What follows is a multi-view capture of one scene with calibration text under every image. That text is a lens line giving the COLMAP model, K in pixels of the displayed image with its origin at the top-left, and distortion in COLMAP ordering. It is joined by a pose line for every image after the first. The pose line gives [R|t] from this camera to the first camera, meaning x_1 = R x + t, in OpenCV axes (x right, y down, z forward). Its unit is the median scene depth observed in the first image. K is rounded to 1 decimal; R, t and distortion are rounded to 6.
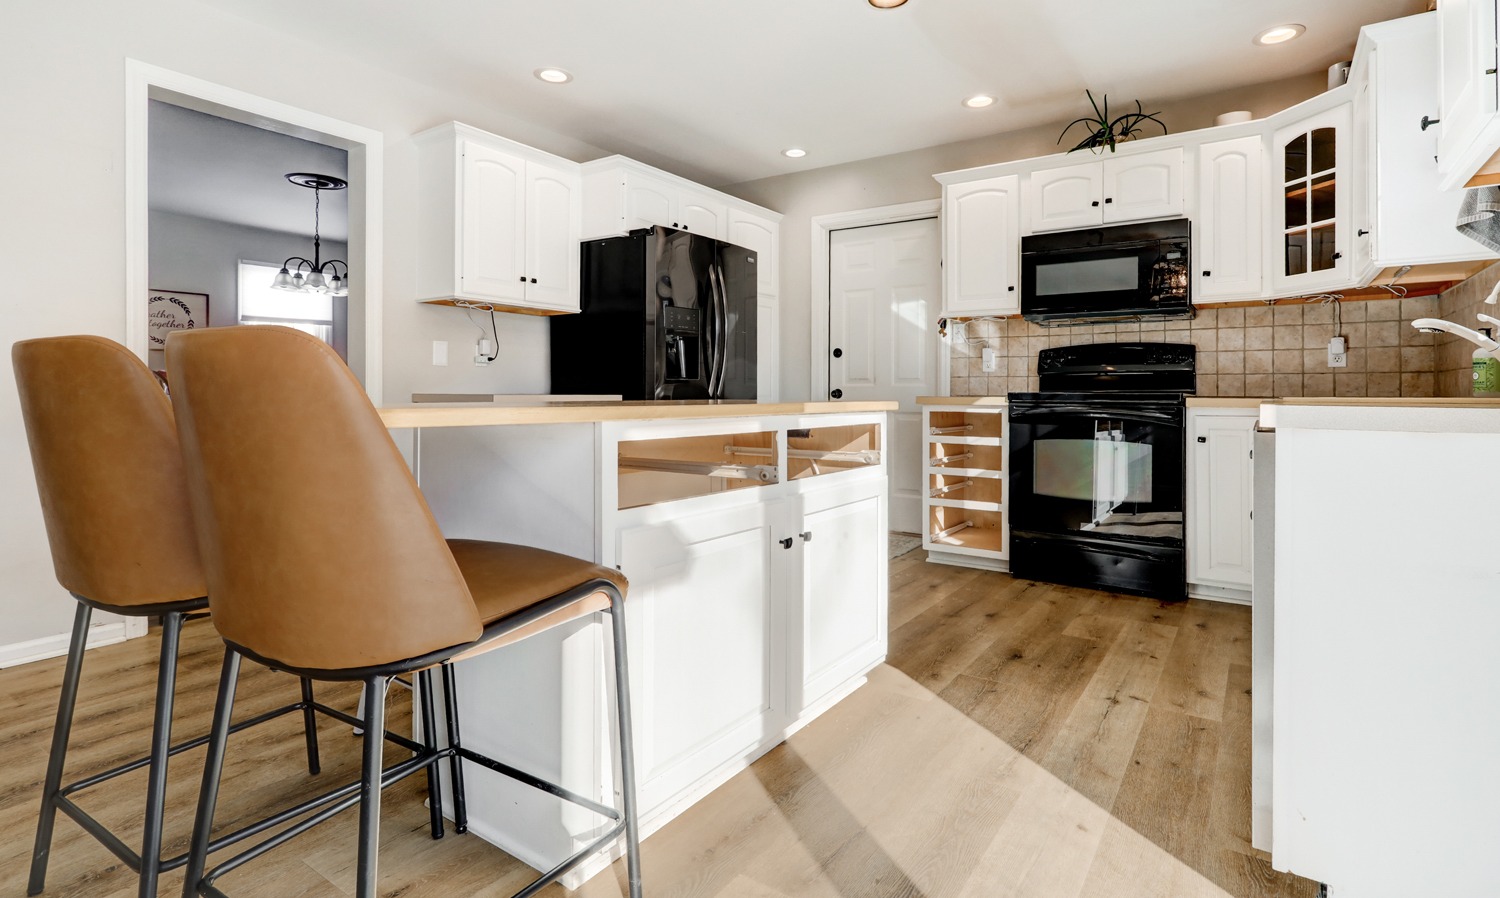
lens RADIAL K [[741.4, 0, 757.0], [0, 741.4, 389.6], [0, 0, 1]] dist [-0.001612, -0.000389]
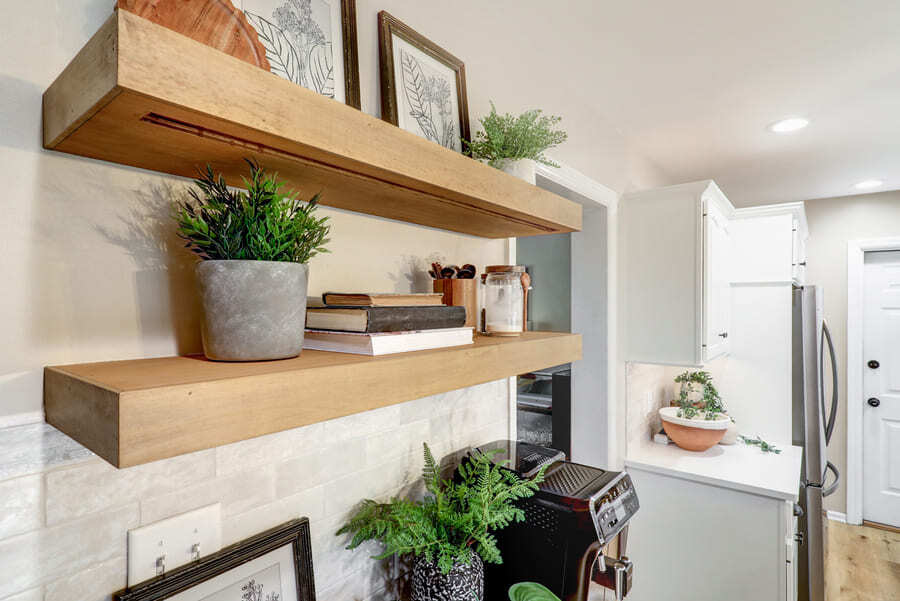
lens RADIAL K [[466.1, 0, 432.7], [0, 466.1, 304.4], [0, 0, 1]] dist [-0.001101, 0.000081]
pose [[0.995960, -0.002021, -0.089780, -0.740632], [0.002355, 0.999991, 0.003615, -0.222731], [0.089772, -0.003812, 0.995955, 0.414837]]
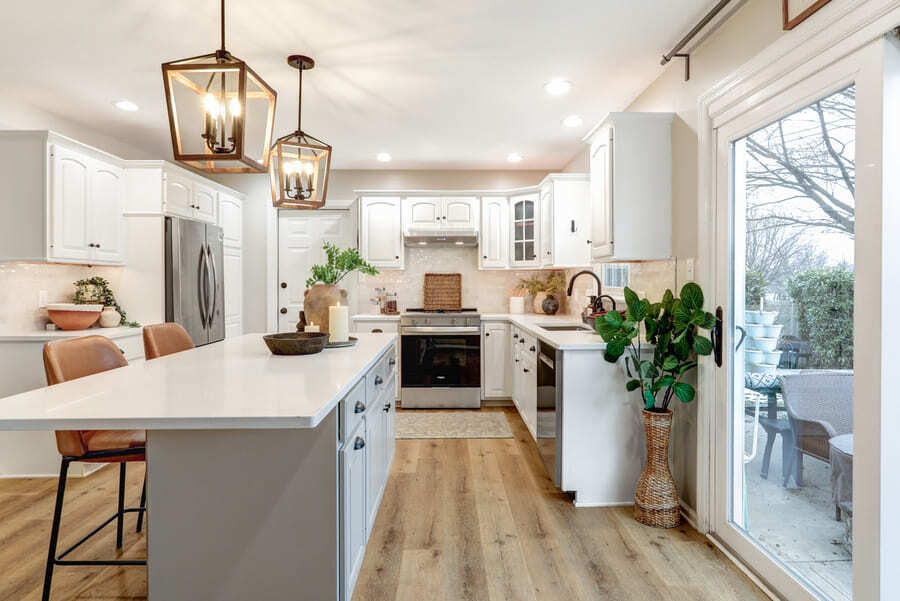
lens RADIAL K [[511.3, 0, 459.9], [0, 511.3, 285.1], [0, 0, 1]] dist [-0.002922, -0.000348]
pose [[0.810948, -0.007215, 0.585073, -0.360719], [0.001354, 0.999944, 0.010455, -0.096228], [-0.585116, -0.007687, 0.810913, -0.191469]]
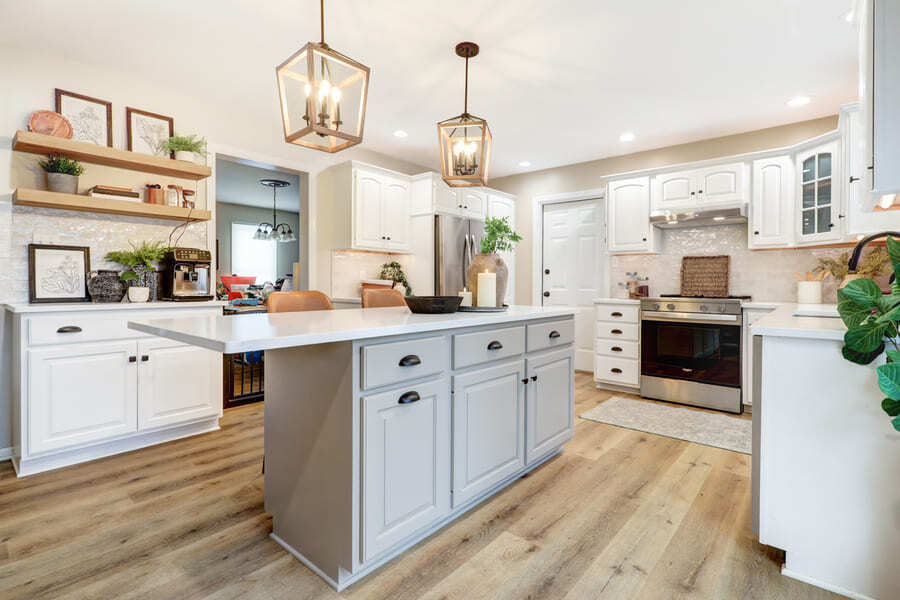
lens RADIAL K [[430.8, 0, 452.4], [0, 430.8, 284.0], [0, 0, 1]] dist [-0.000133, 0.000671]
pose [[0.994599, 0.001384, -0.103784, -0.020758], [-0.000705, 0.999978, 0.006575, -0.040945], [0.103791, -0.006466, 0.994578, -0.126654]]
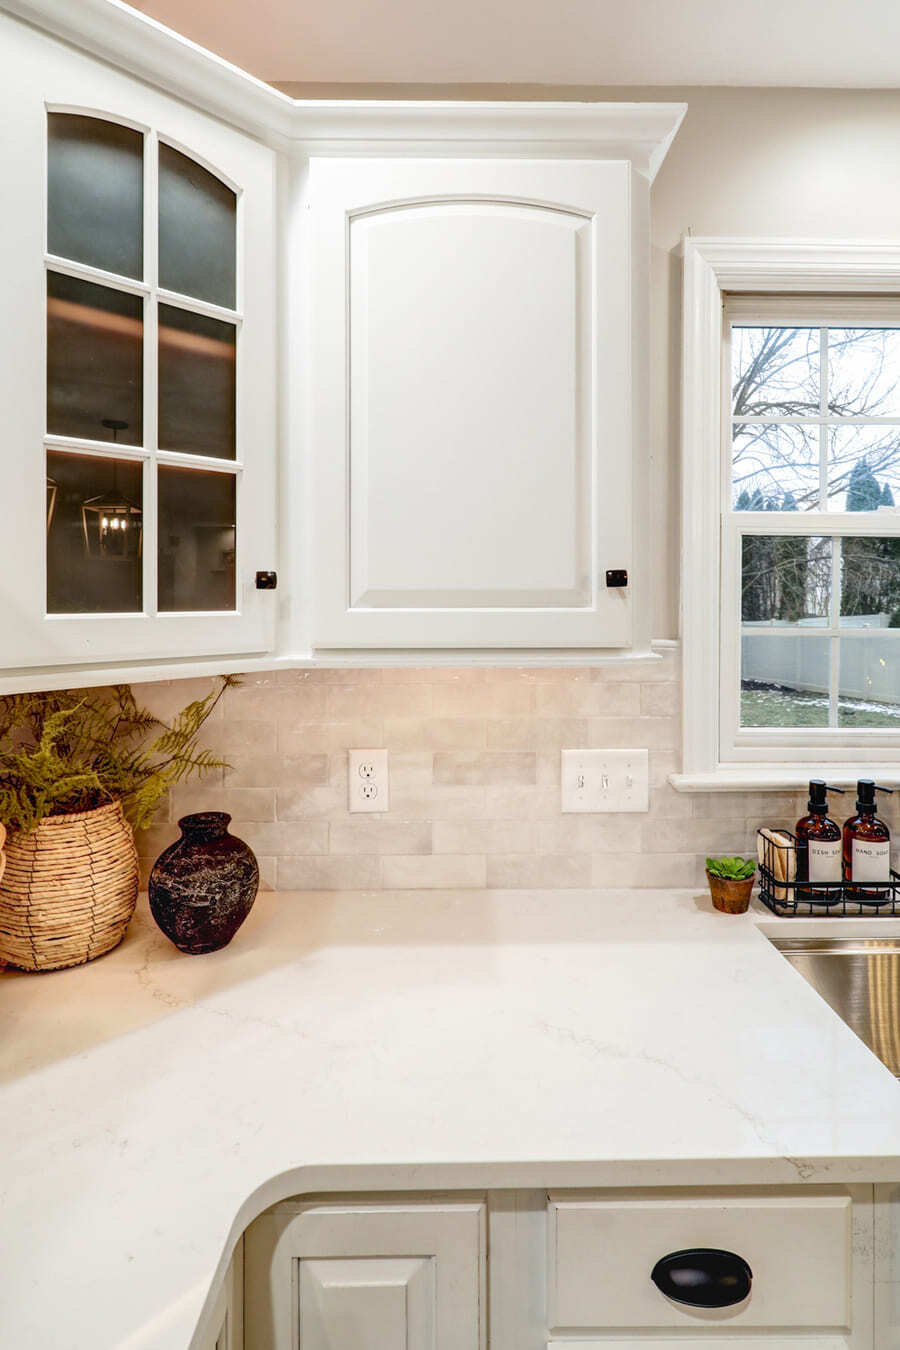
lens RADIAL K [[699.1, 0, 452.7], [0, 699.1, 592.6], [0, 0, 1]] dist [-0.001101, 0.000081]
pose [[-0.565324, 0.002198, 0.824866, 0.438828], [-0.000491, 0.999995, -0.003001, -0.161620], [-0.824869, -0.002102, -0.565320, 1.037143]]
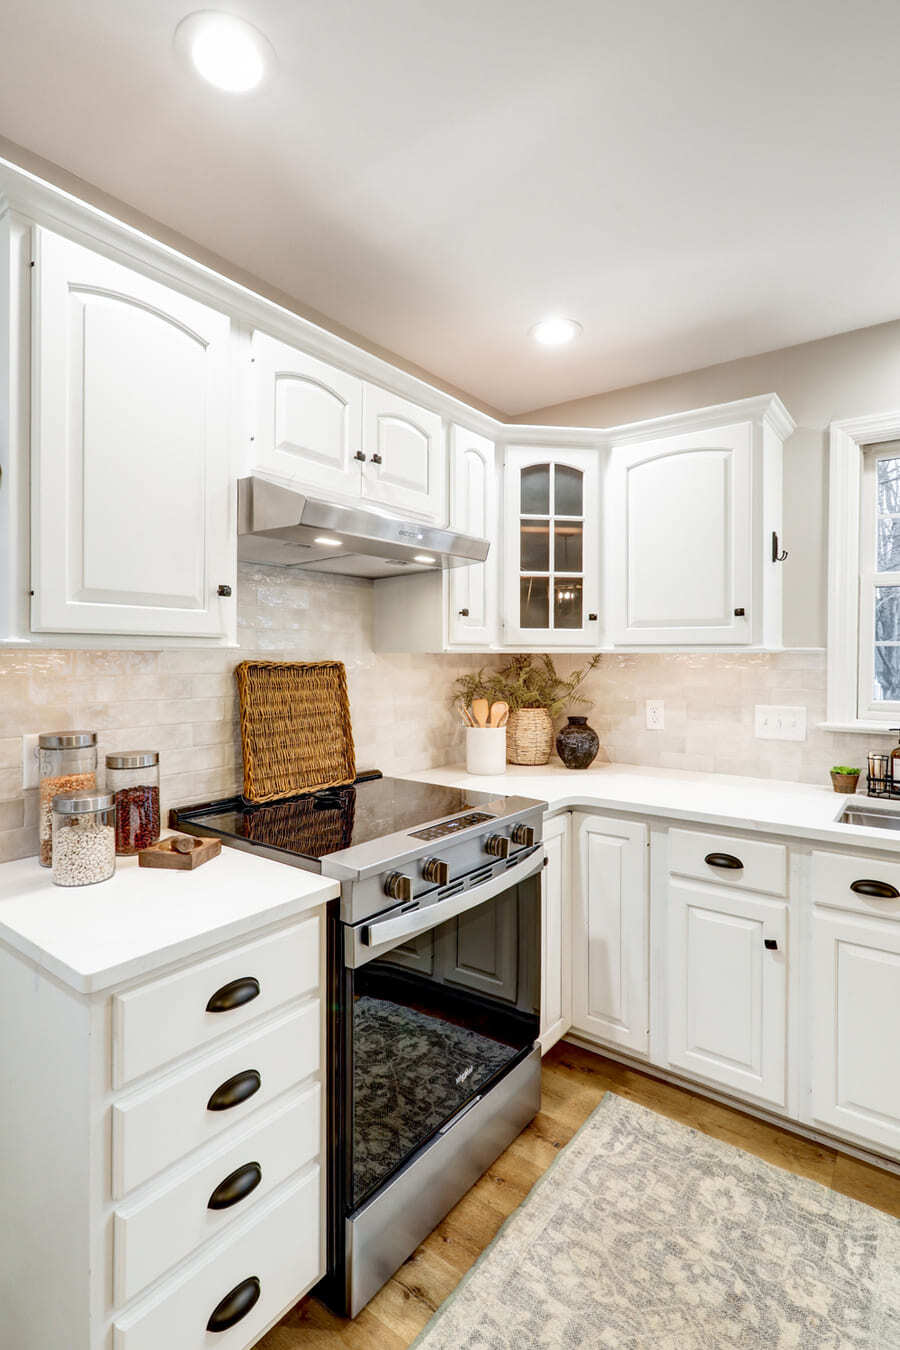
lens RADIAL K [[662.6, 0, 458.4], [0, 662.6, 656.7], [0, 0, 1]] dist [0.001166, 0.000451]
pose [[0.041784, -0.003458, 0.999121, -0.020862], [-0.005106, 0.999980, 0.003675, -0.125257], [-0.999114, -0.005255, 0.041765, 1.053701]]
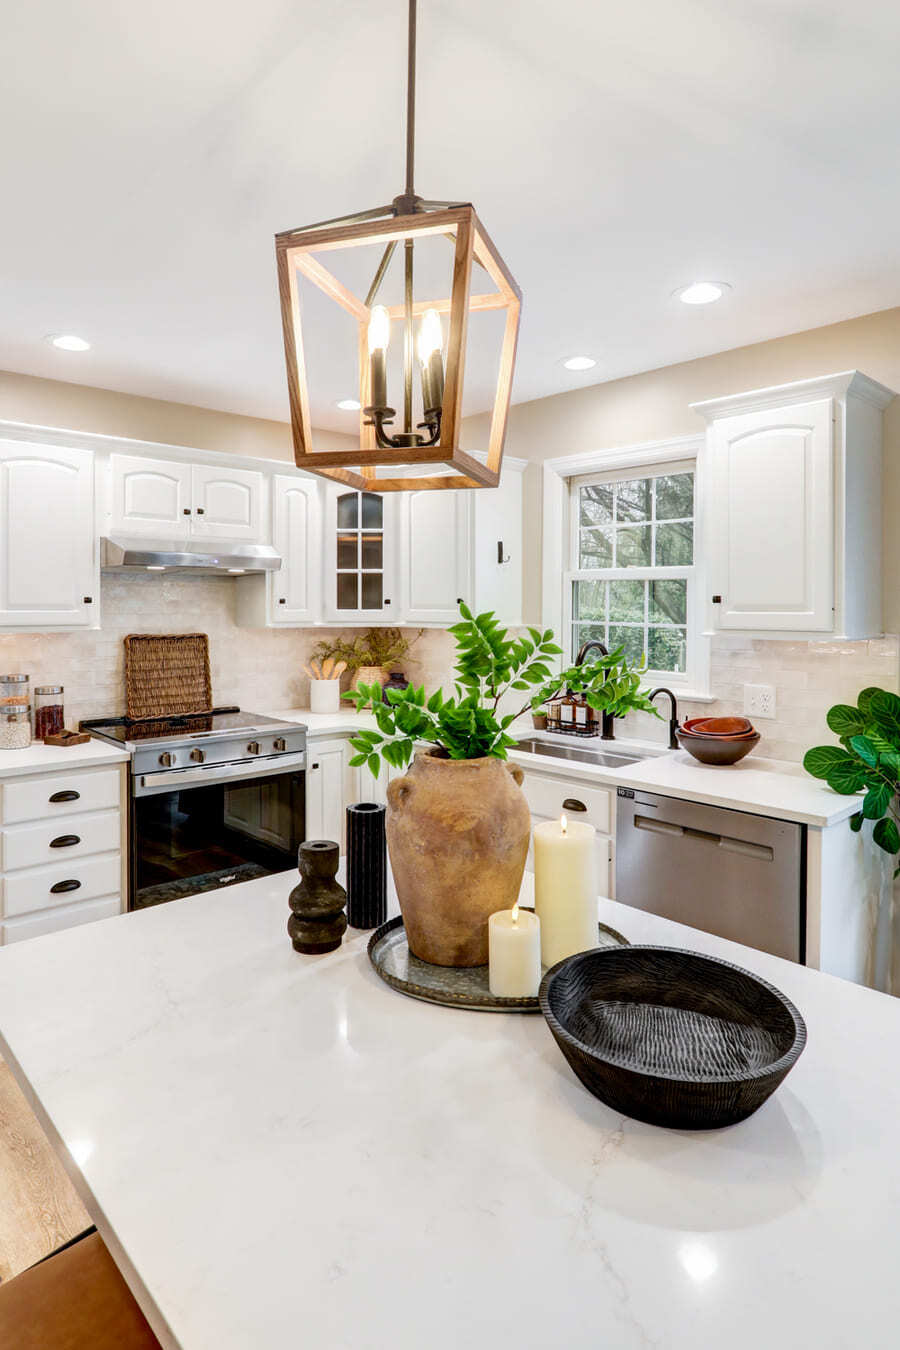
lens RADIAL K [[766.9, 0, 453.6], [0, 766.9, 614.5], [0, 0, 1]] dist [-0.002922, -0.000348]
pose [[0.222703, -0.012439, 0.974807, -0.420312], [-0.003949, 0.999899, 0.013661, -0.164366], [-0.974878, -0.006892, 0.222632, 0.564906]]
